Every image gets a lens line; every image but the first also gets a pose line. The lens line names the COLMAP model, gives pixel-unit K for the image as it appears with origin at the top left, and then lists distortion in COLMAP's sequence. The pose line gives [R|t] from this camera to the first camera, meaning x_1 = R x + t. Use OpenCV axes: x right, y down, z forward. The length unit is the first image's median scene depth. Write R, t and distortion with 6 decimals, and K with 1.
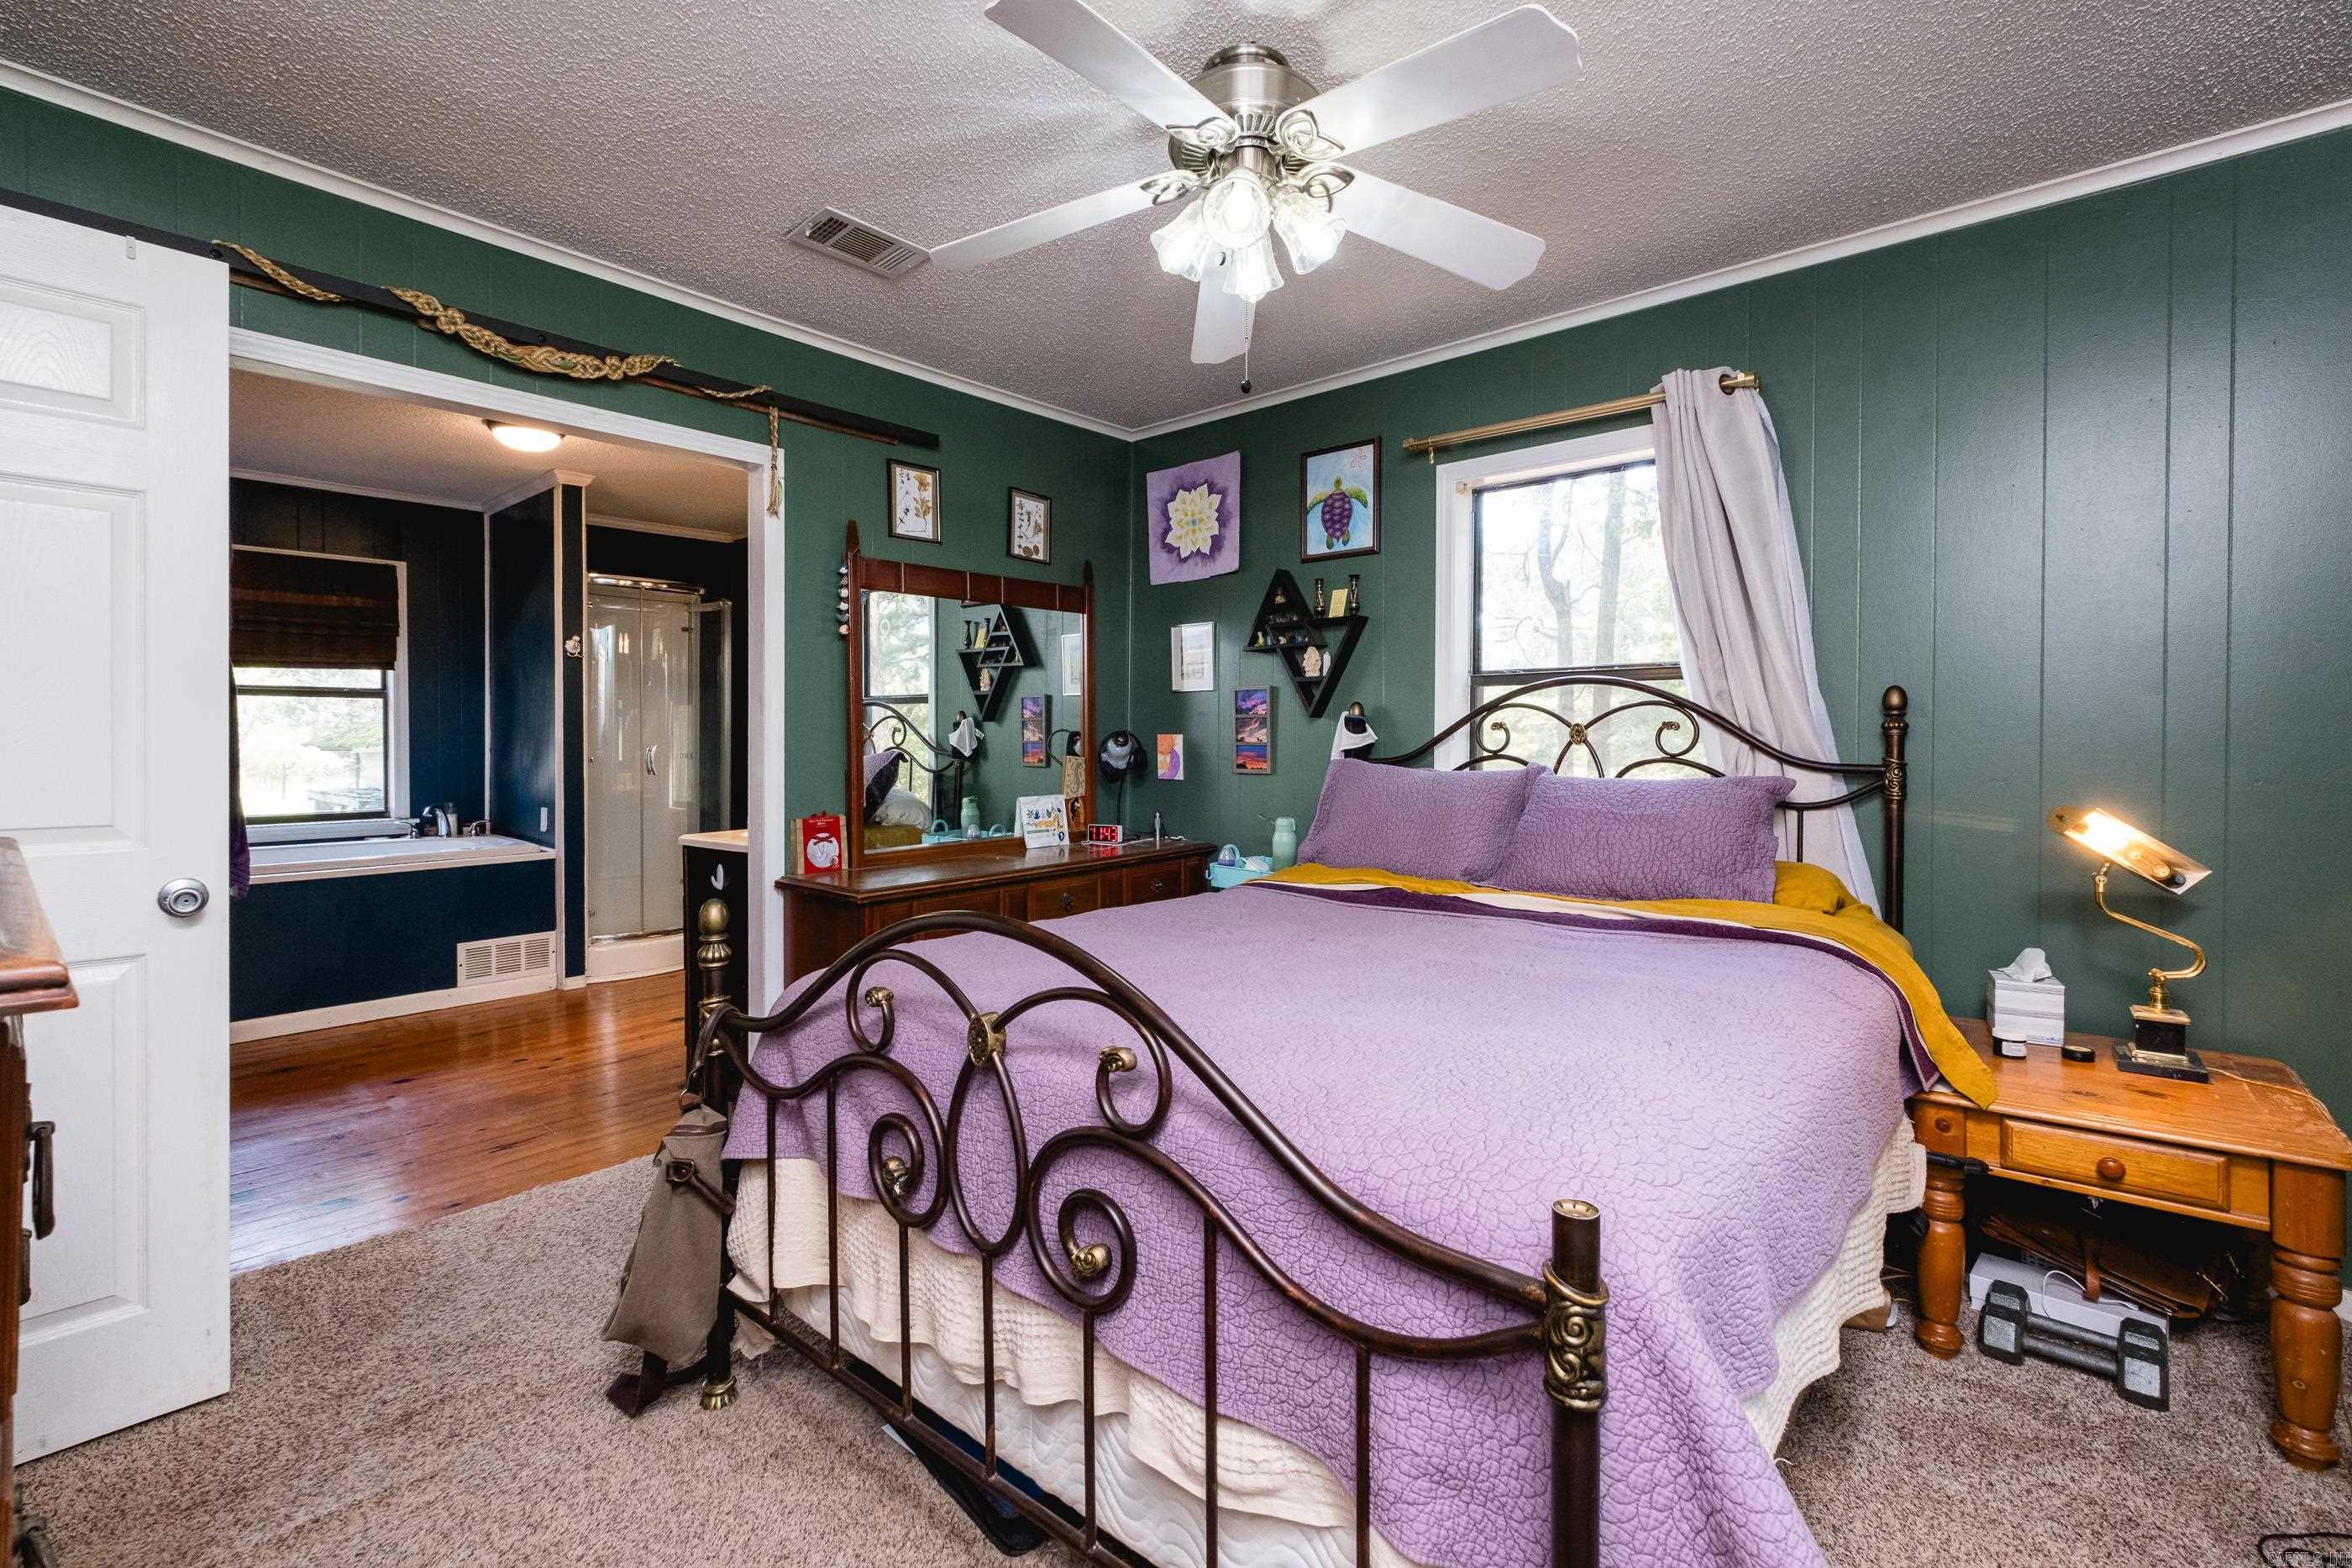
lens RADIAL K [[1046.0, 0, 1176.0], [0, 1046.0, 784.0], [0, 0, 1]] dist [-0.001154, -0.000306]
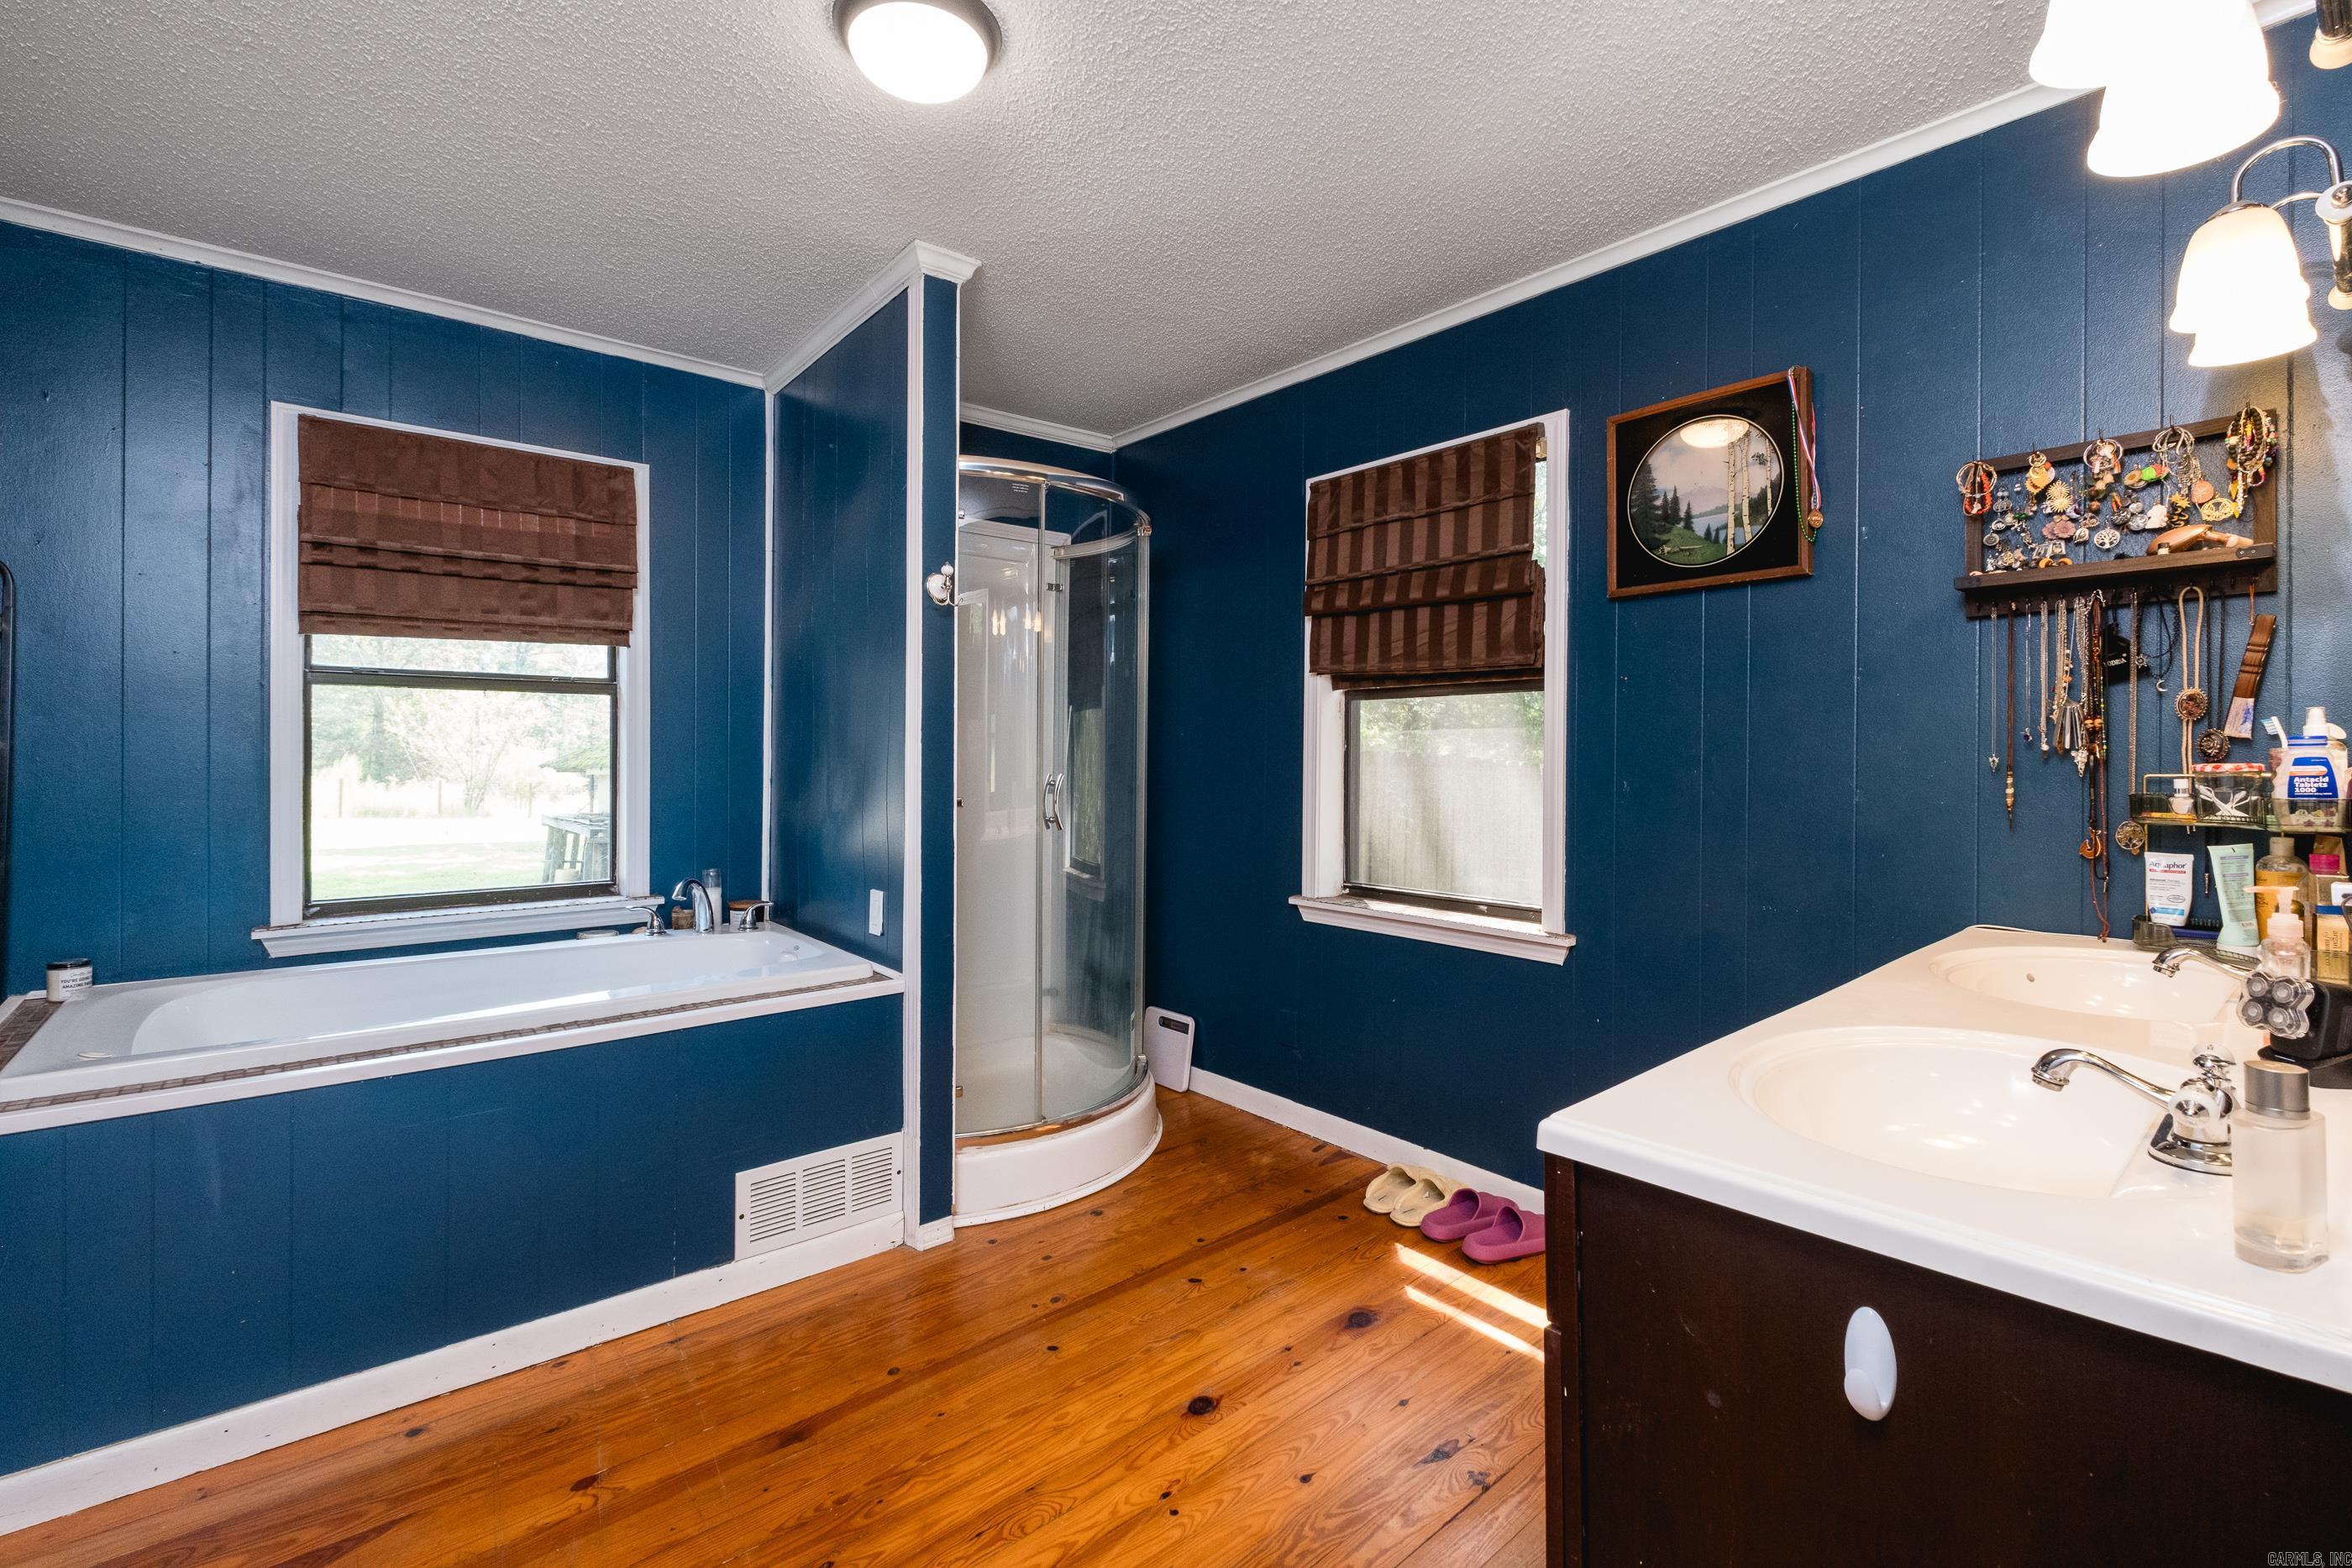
lens RADIAL K [[1001.7, 0, 1167.3], [0, 1001.7, 769.7], [0, 0, 1]] dist [0.001845, -0.000158]
pose [[0.989039, -0.000848, -0.147652, -0.377223], [-0.001669, 0.999855, -0.016920, -0.032004], [0.147645, 0.016981, 0.988895, 0.504658]]
